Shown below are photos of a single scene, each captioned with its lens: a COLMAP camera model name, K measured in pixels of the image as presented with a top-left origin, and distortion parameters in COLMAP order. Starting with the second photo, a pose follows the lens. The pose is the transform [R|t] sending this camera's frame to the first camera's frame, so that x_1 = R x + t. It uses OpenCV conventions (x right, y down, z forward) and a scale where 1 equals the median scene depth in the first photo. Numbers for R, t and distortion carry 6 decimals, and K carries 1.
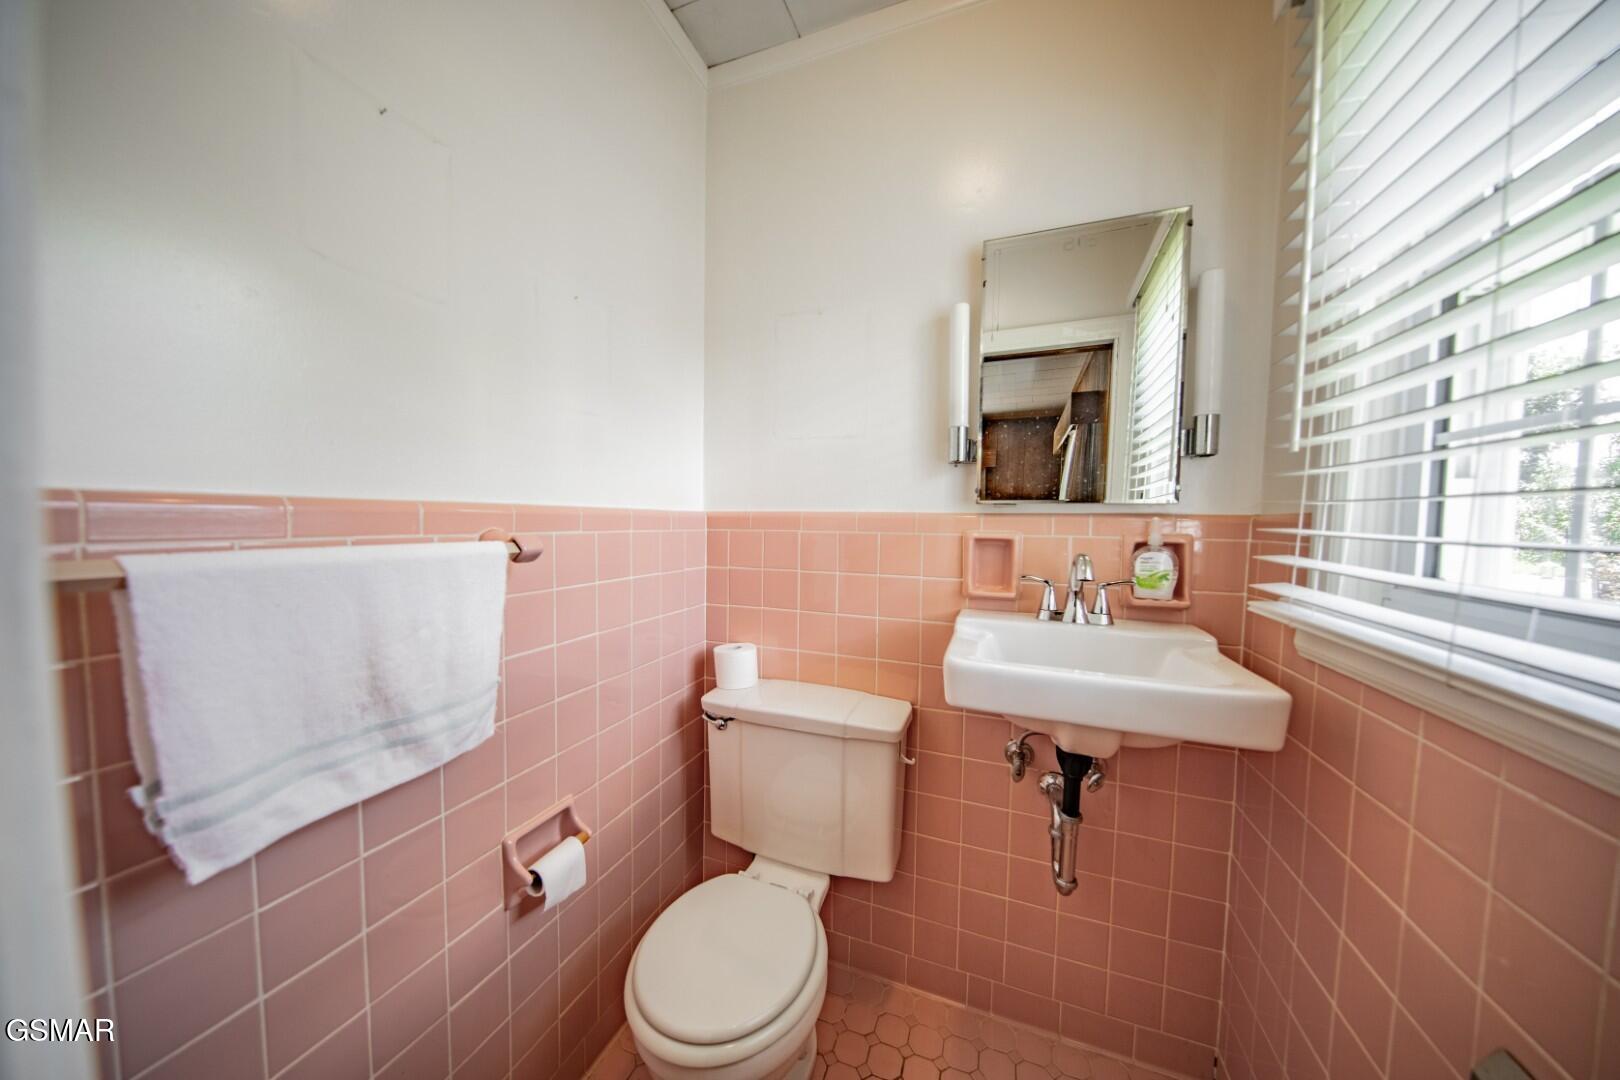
lens RADIAL K [[526.7, 0, 796.9], [0, 526.7, 542.9], [0, 0, 1]] dist [-0.001977, -0.000376]
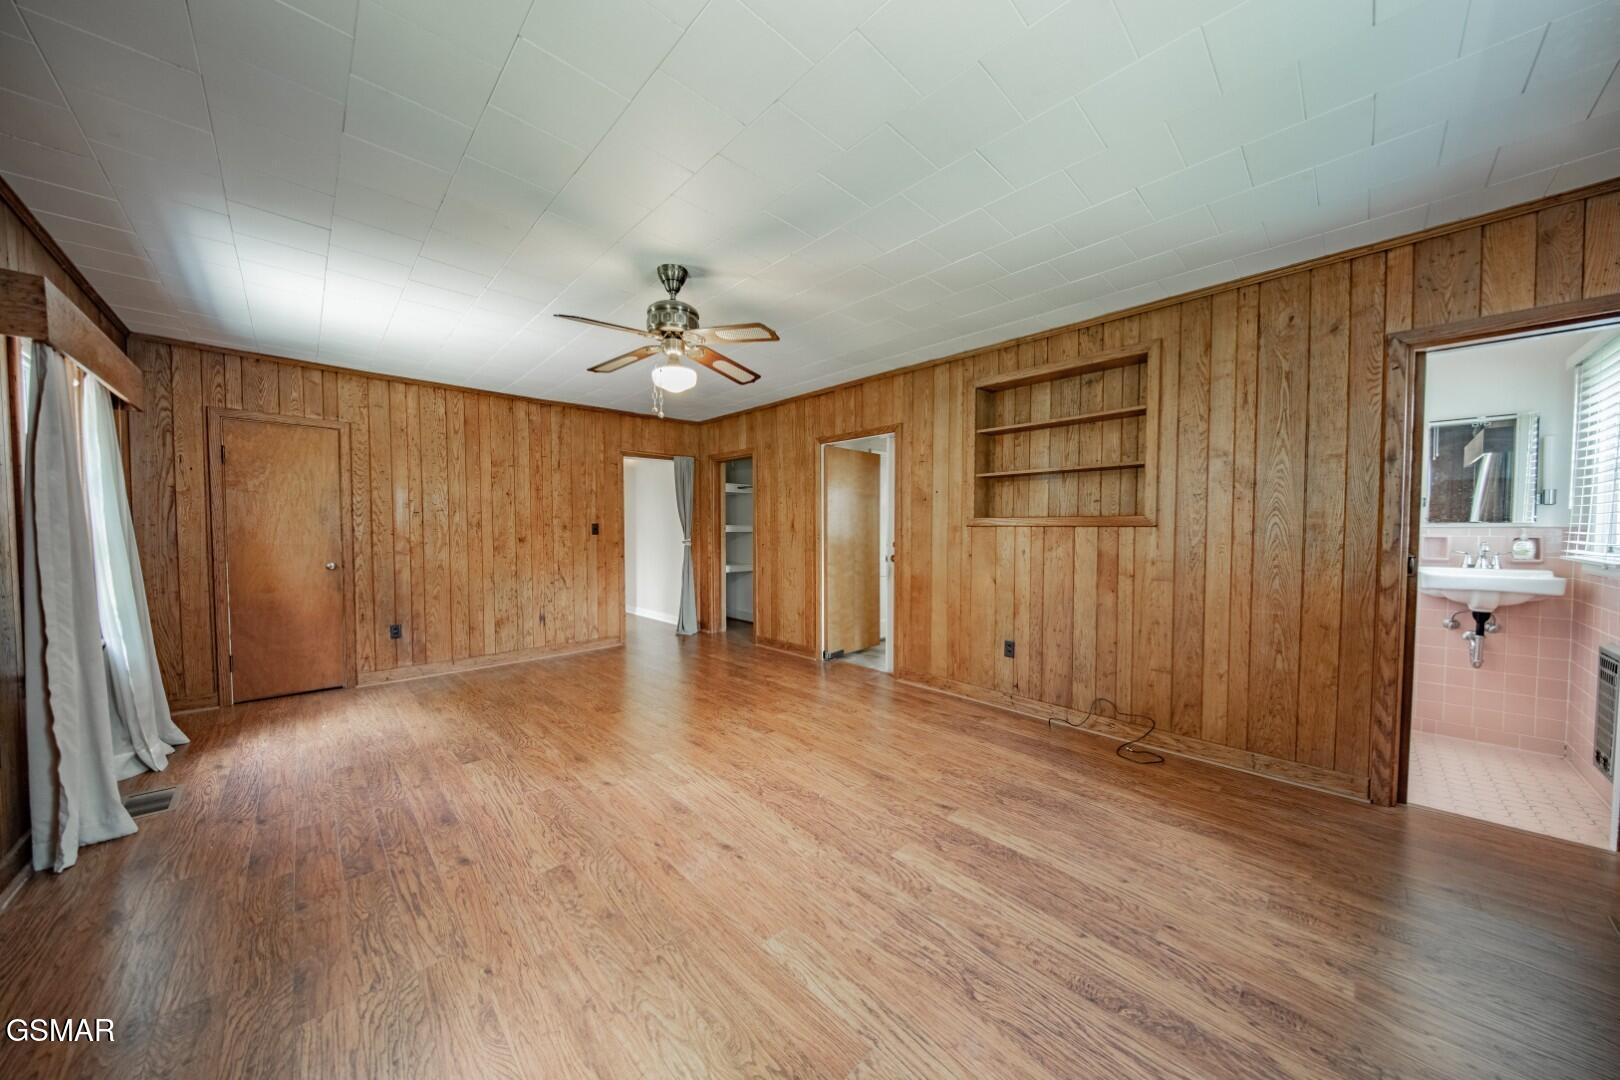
lens RADIAL K [[526.7, 0, 824.0], [0, 526.7, 543.3], [0, 0, 1]] dist [-0.001977, -0.000376]
pose [[0.910297, 0.001565, -0.413953, -1.416847], [-0.011708, 0.999690, -0.021966, 0.124919], [0.413790, 0.024842, 0.910033, -2.827519]]
